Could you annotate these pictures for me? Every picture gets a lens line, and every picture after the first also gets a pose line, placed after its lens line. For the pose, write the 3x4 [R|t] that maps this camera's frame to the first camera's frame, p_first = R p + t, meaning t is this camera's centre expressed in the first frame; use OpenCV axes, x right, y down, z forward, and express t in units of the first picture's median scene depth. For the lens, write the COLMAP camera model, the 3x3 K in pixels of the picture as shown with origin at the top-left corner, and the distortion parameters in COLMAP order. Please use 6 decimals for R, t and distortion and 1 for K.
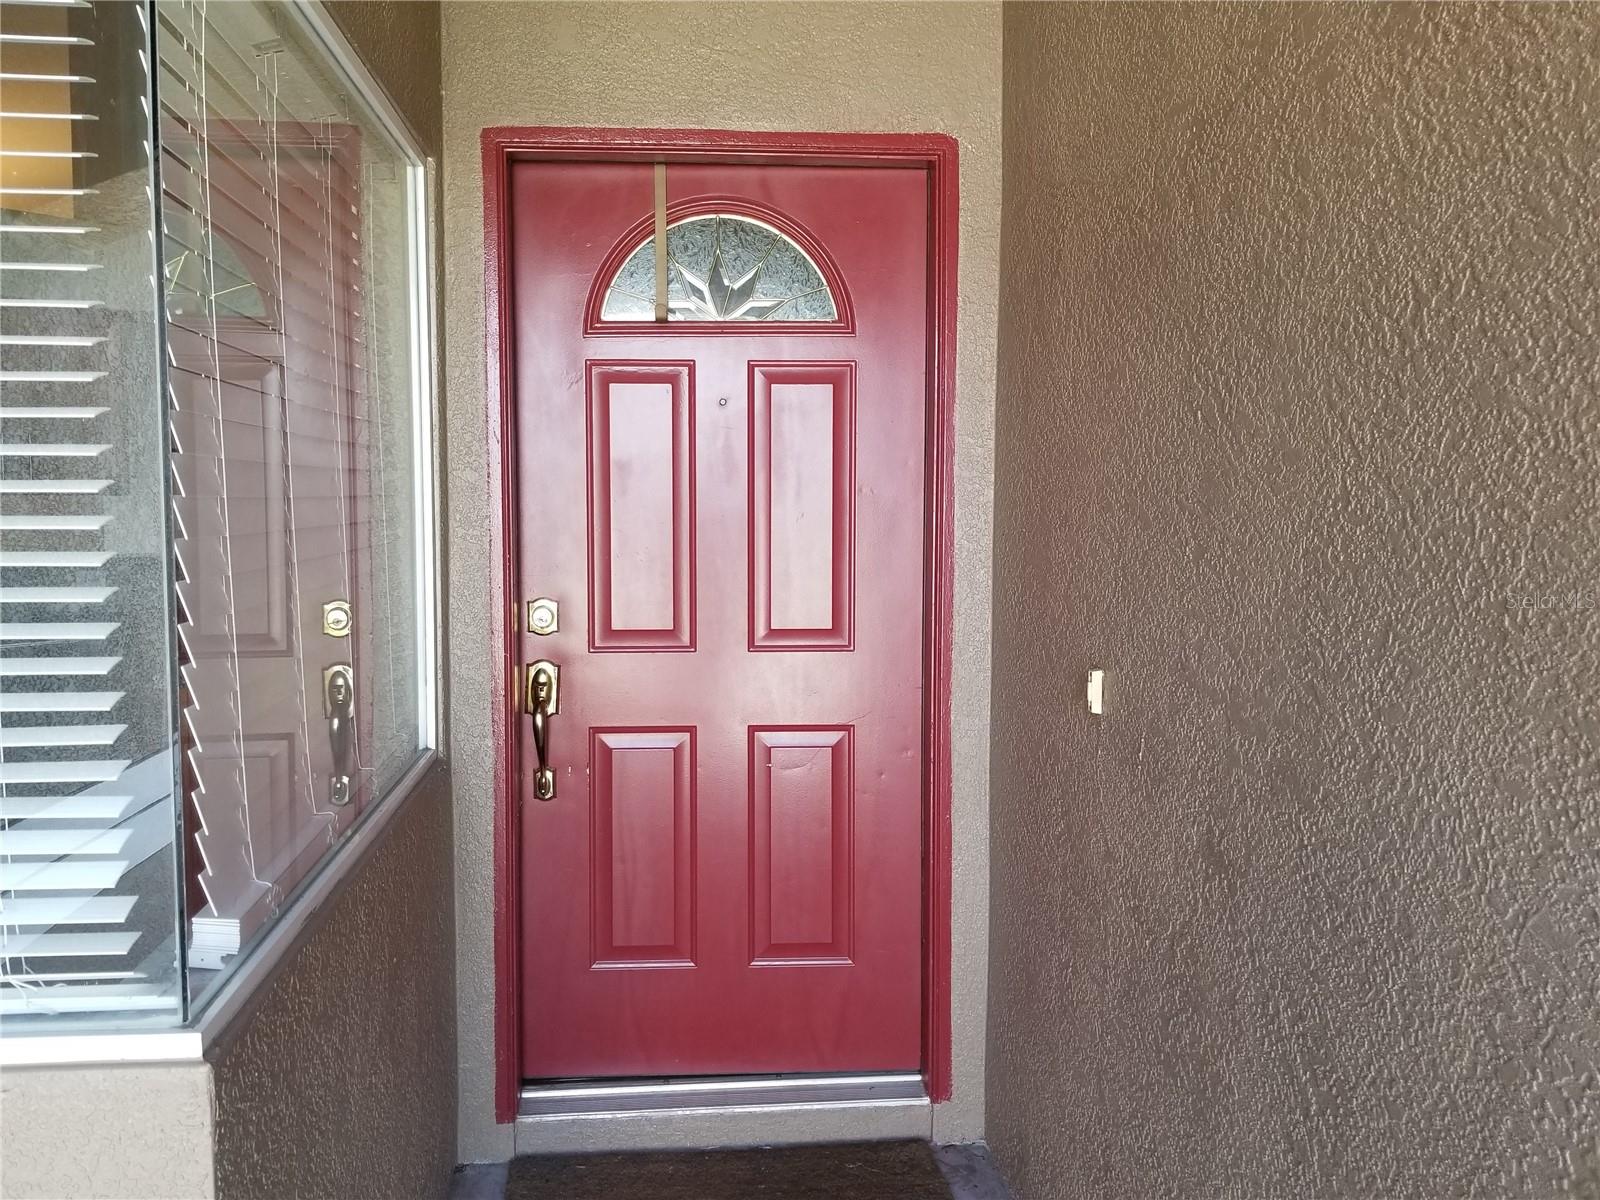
lens RADIAL K [[1255.3, 0, 804.8], [0, 1255.3, 600.4], [0, 0, 1]] dist [0.041711, -0.018537]
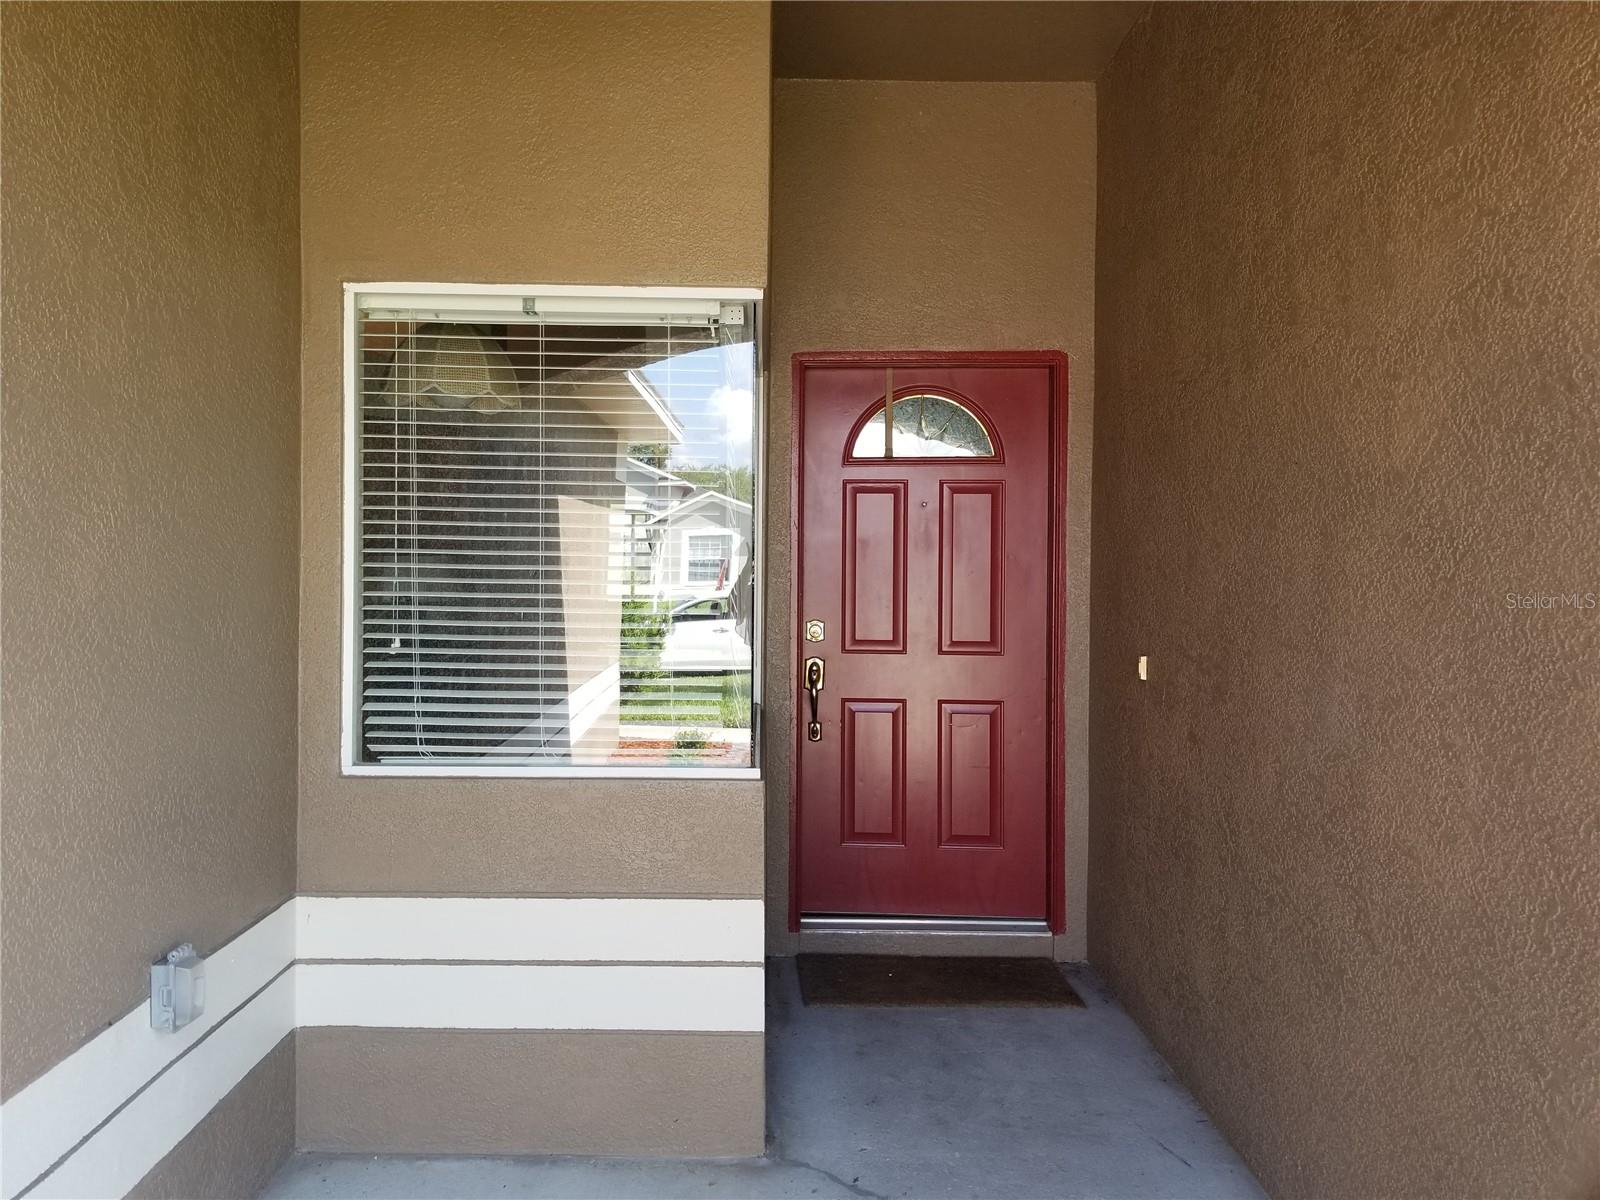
lens RADIAL K [[1255.3, 0, 766.6], [0, 1255.3, 553.0], [0, 0, 1]] dist [0.041711, -0.018537]
pose [[0.992347, 0.007799, -0.123234, -0.067746], [-0.018579, 0.996073, -0.086570, 0.055983], [0.122075, 0.088197, 0.988594, -0.679832]]
